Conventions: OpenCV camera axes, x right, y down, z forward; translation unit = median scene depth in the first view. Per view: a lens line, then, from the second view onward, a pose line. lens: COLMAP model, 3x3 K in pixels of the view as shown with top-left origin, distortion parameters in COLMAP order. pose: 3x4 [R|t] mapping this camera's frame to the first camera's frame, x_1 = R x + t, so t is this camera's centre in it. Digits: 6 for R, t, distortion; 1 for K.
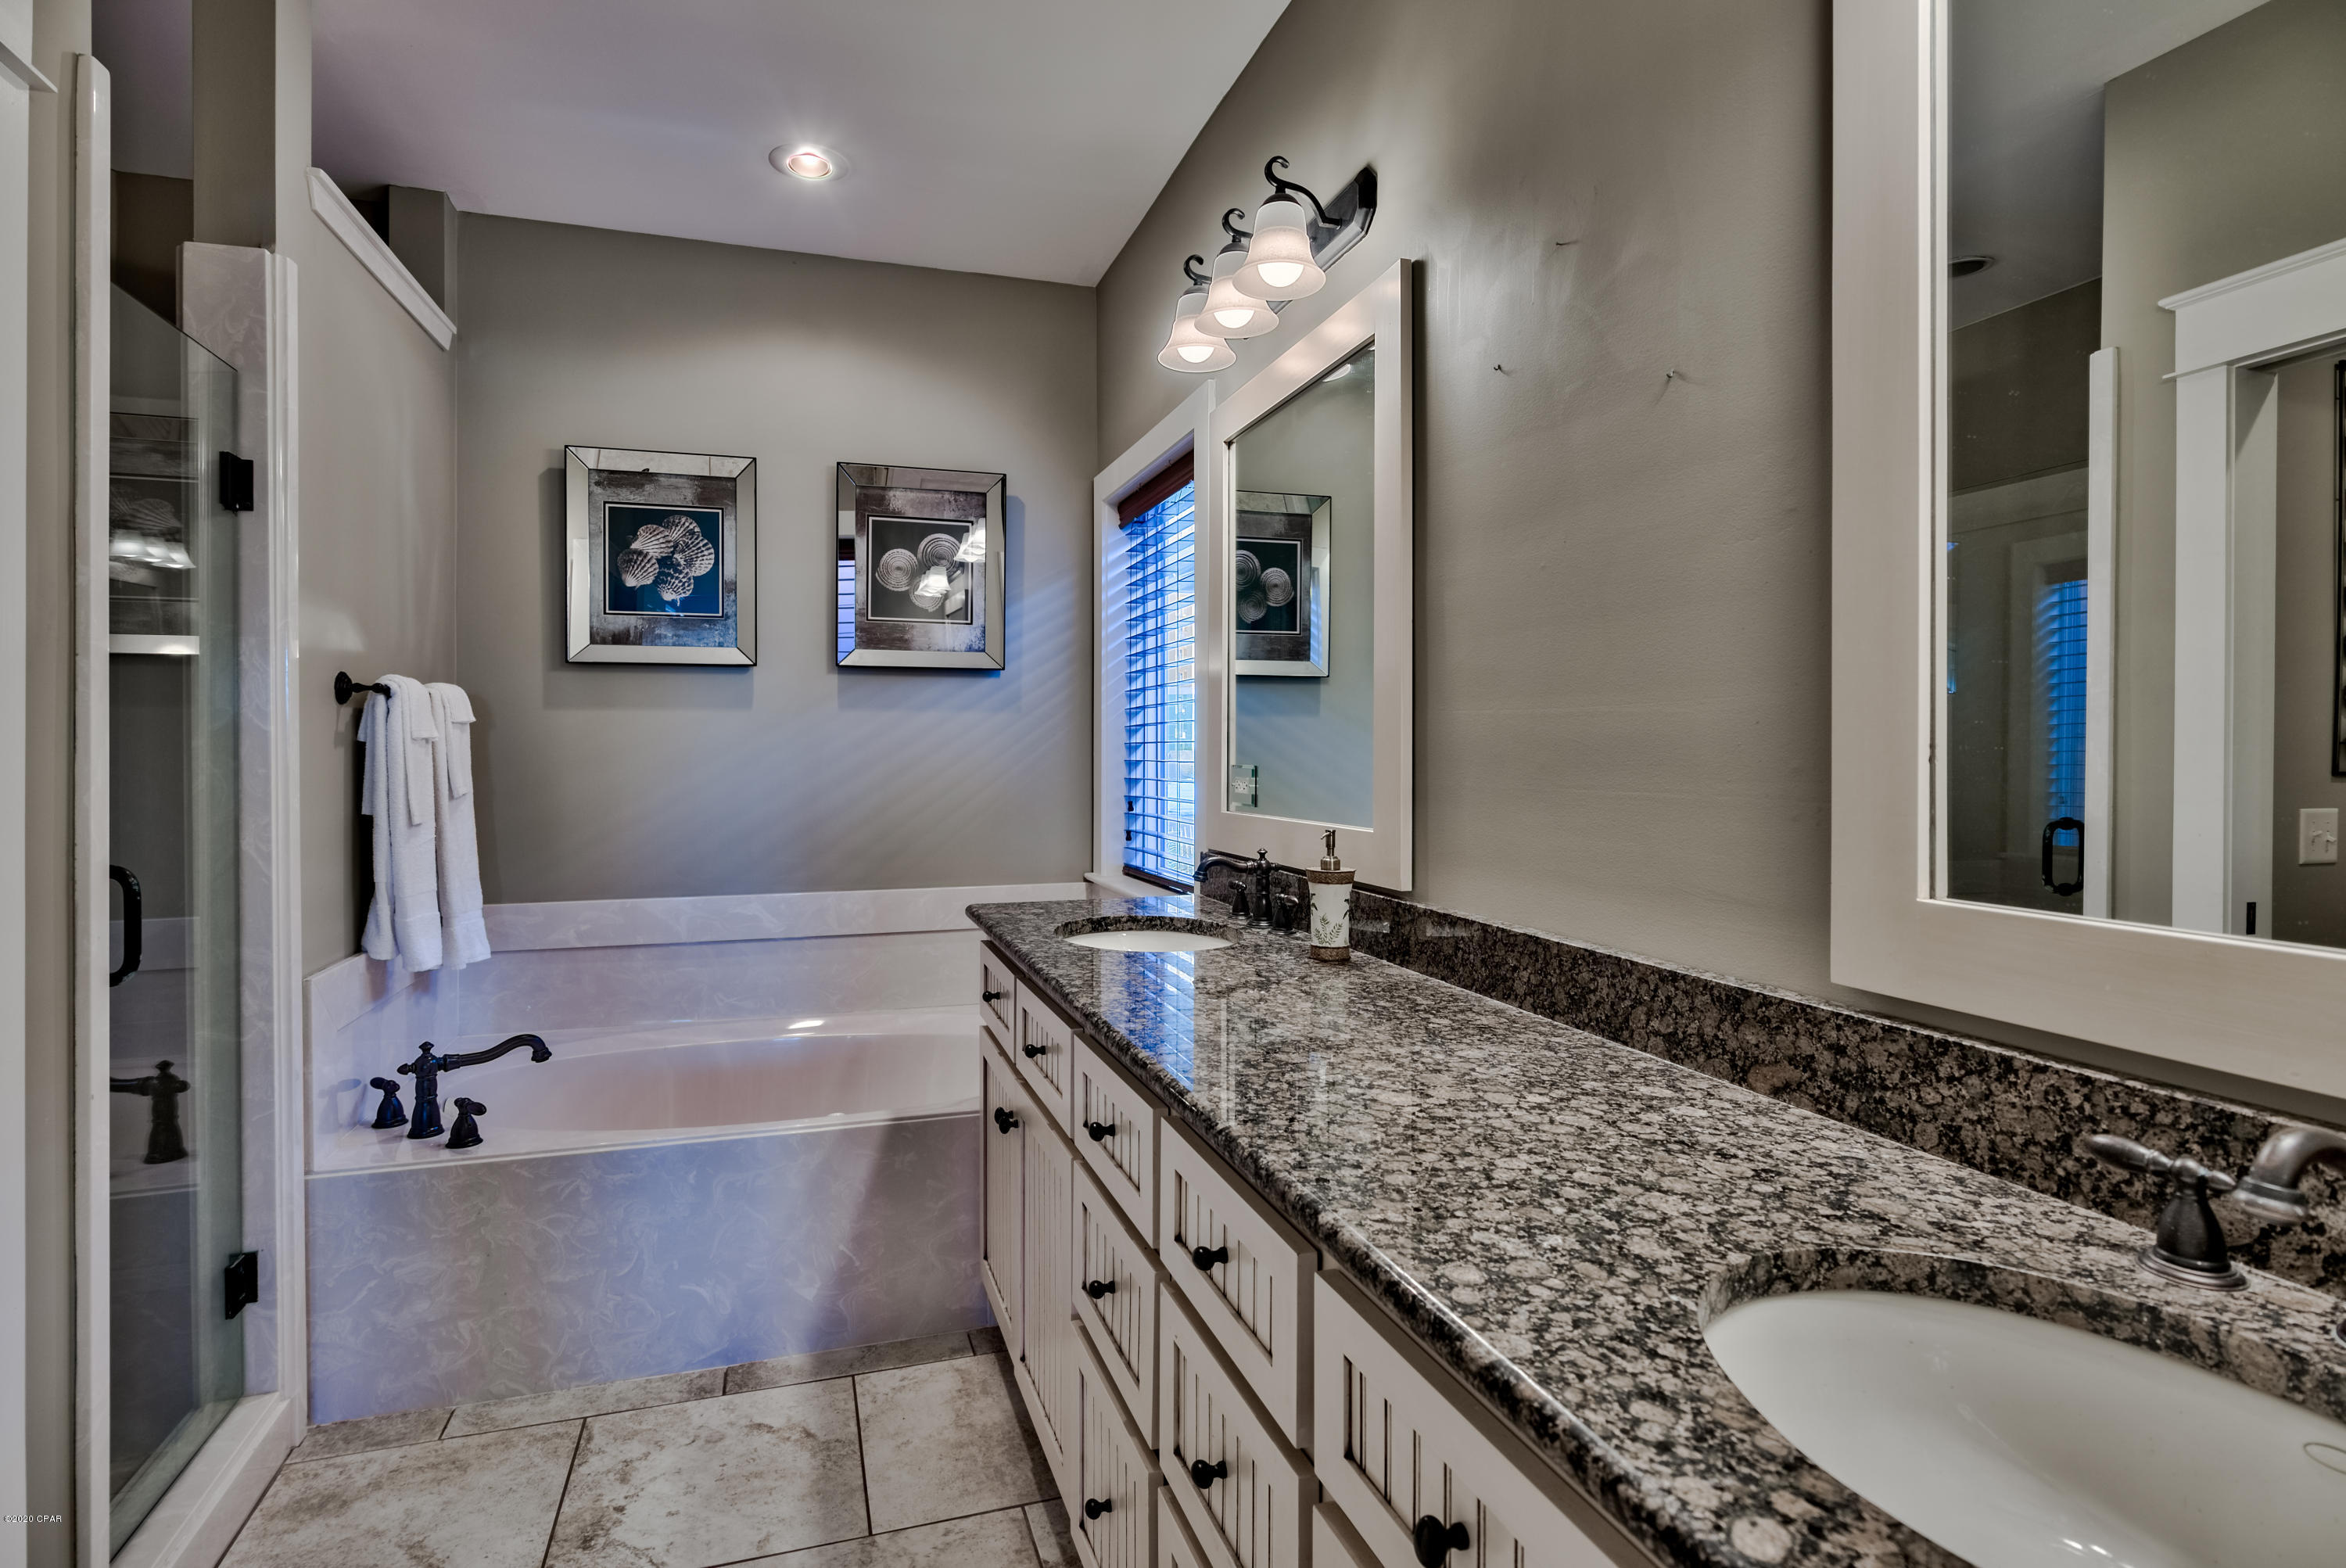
lens RADIAL K [[1163.2, 0, 1163.4], [0, 1163.2, 759.8], [0, 0, 1]] dist [-0.005540, -0.000247]
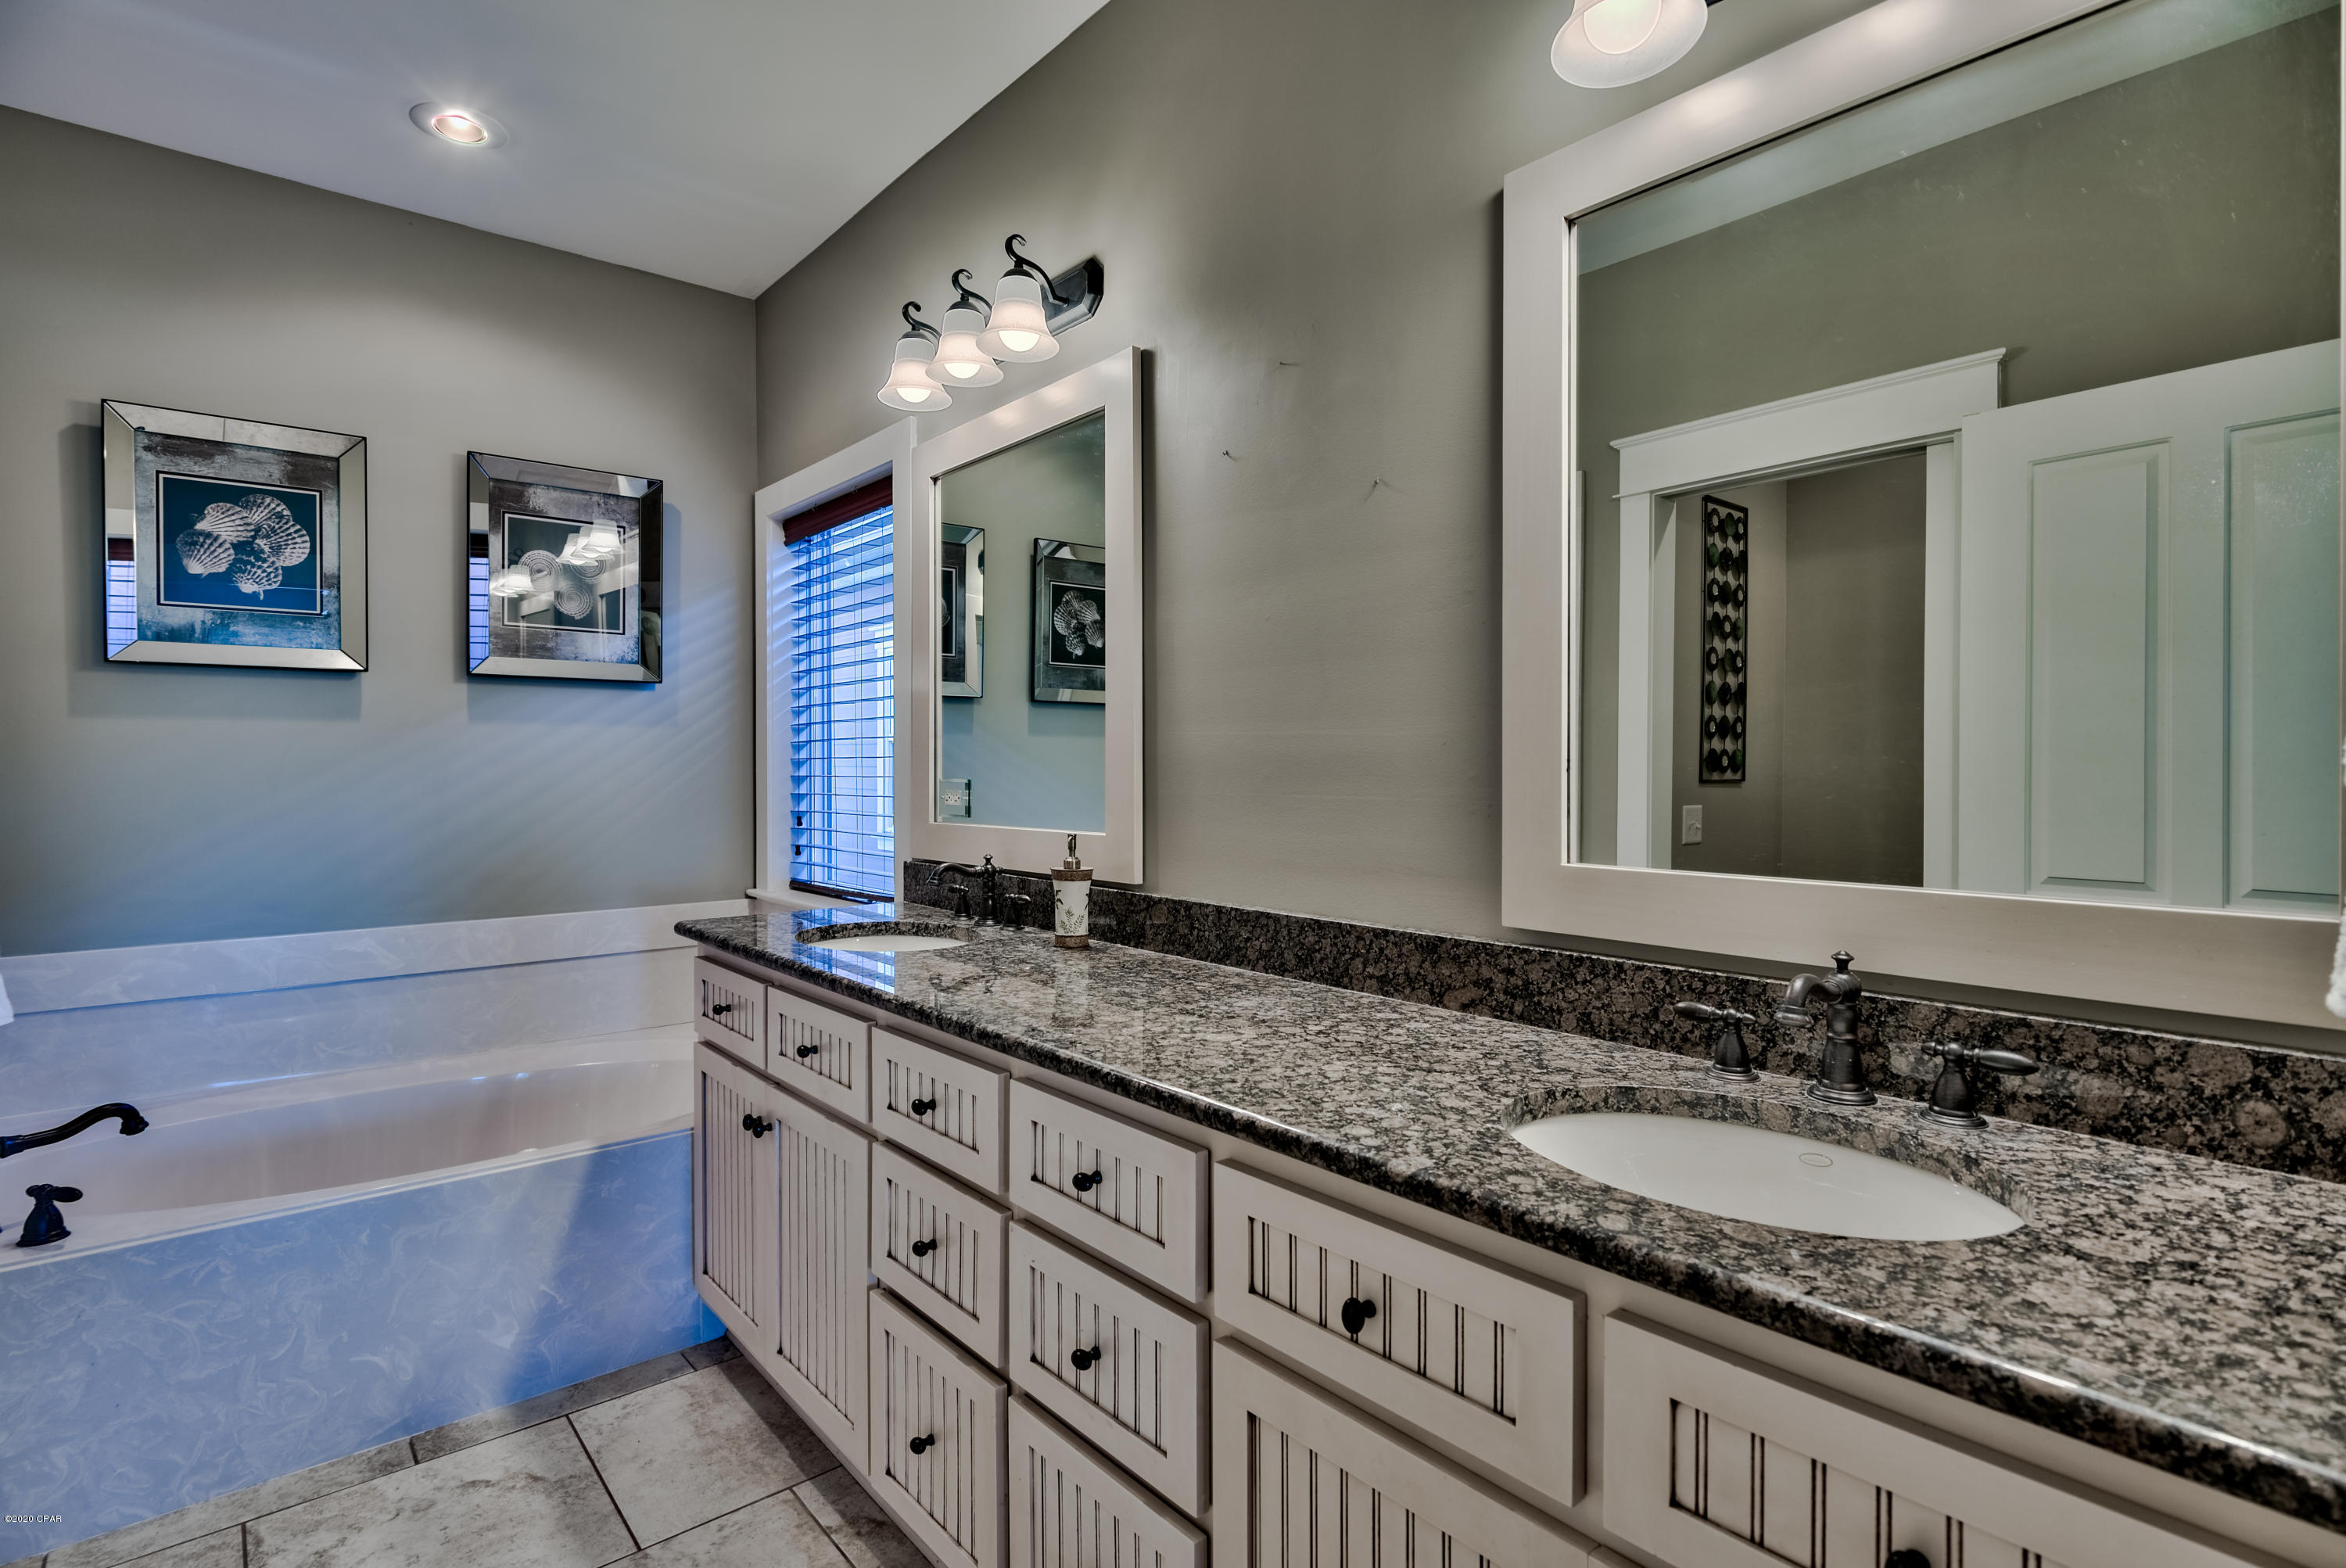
lens RADIAL K [[1163.2, 0, 1164.6], [0, 1163.2, 787.0], [0, 0, 1]] dist [-0.005540, -0.000247]
pose [[0.919033, -0.008420, 0.394092, -0.192381], [0.004853, 0.999938, 0.010046, 0.002200], [-0.394152, -0.007320, 0.919016, -0.078449]]
